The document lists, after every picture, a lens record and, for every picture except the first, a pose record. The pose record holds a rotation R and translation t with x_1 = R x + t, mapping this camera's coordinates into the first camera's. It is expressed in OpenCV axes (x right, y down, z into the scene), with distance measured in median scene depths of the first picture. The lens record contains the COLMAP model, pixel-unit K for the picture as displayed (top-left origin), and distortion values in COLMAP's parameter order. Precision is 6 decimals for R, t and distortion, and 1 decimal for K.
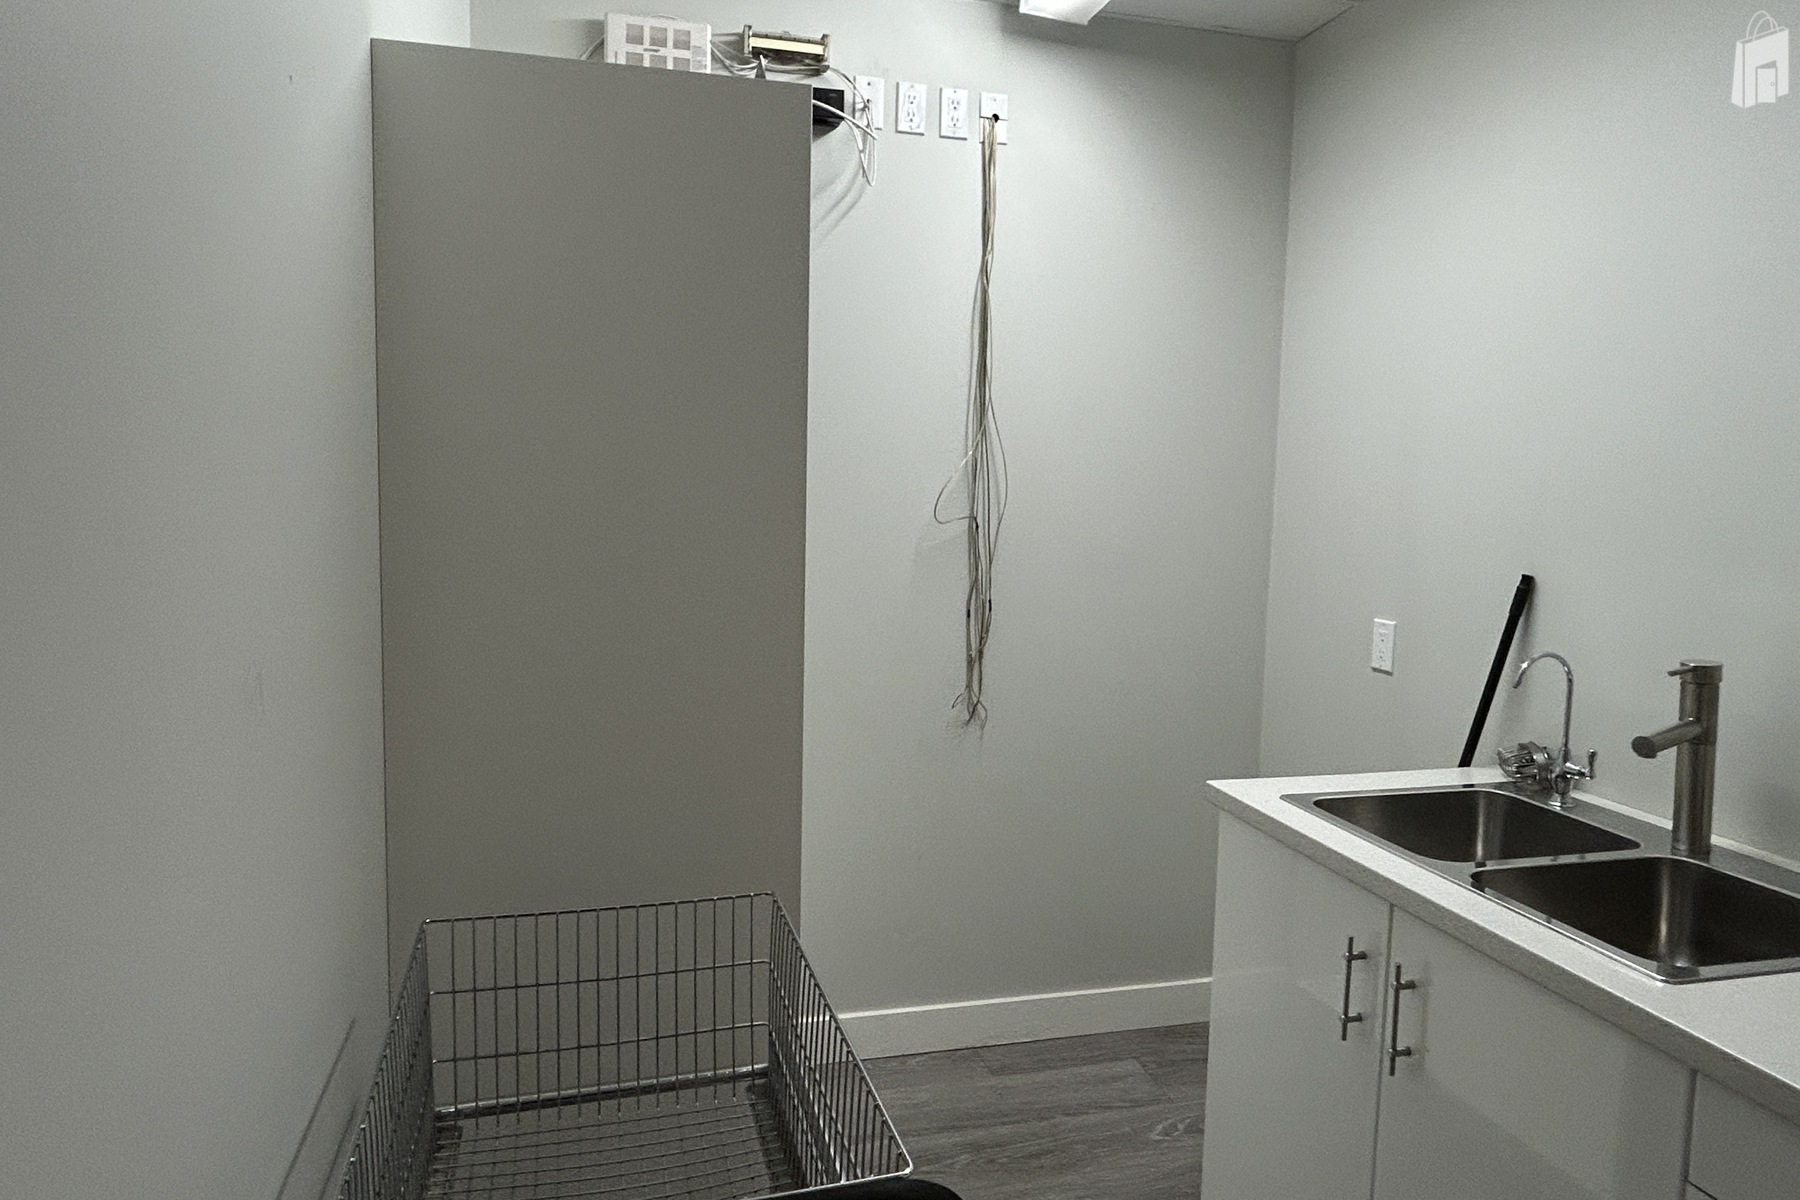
lens RADIAL K [[1113.0, 0, 894.6], [0, 1113.0, 590.2], [0, 0, 1]] dist [-0.001082, -0.000805]
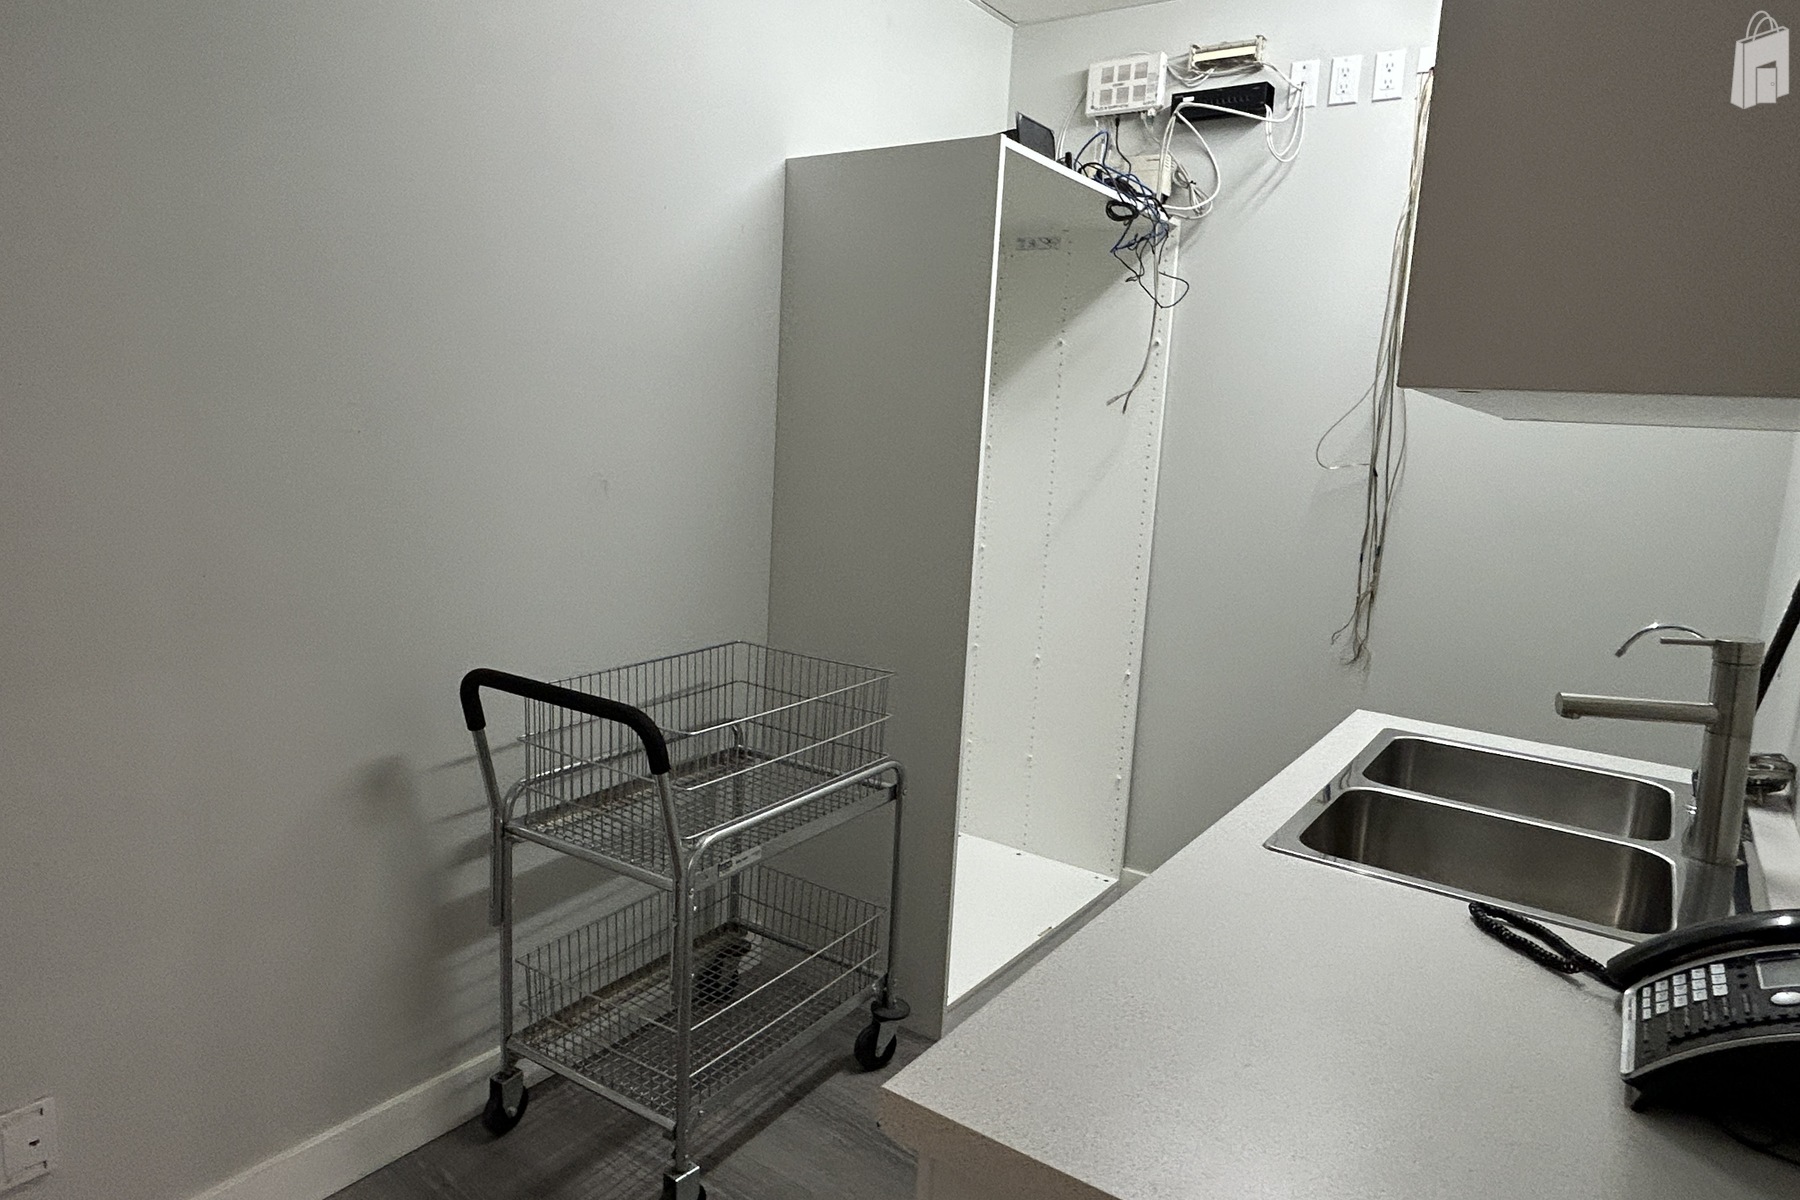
lens RADIAL K [[1113.0, 0, 902.0], [0, 1113.0, 586.8], [0, 0, 1]] dist [-0.001082, -0.000805]
pose [[0.662326, 0.124262, -0.738839, 0.631525], [-0.107371, 0.991713, 0.070540, 0.023731], [0.741482, 0.032610, 0.670180, -0.023112]]
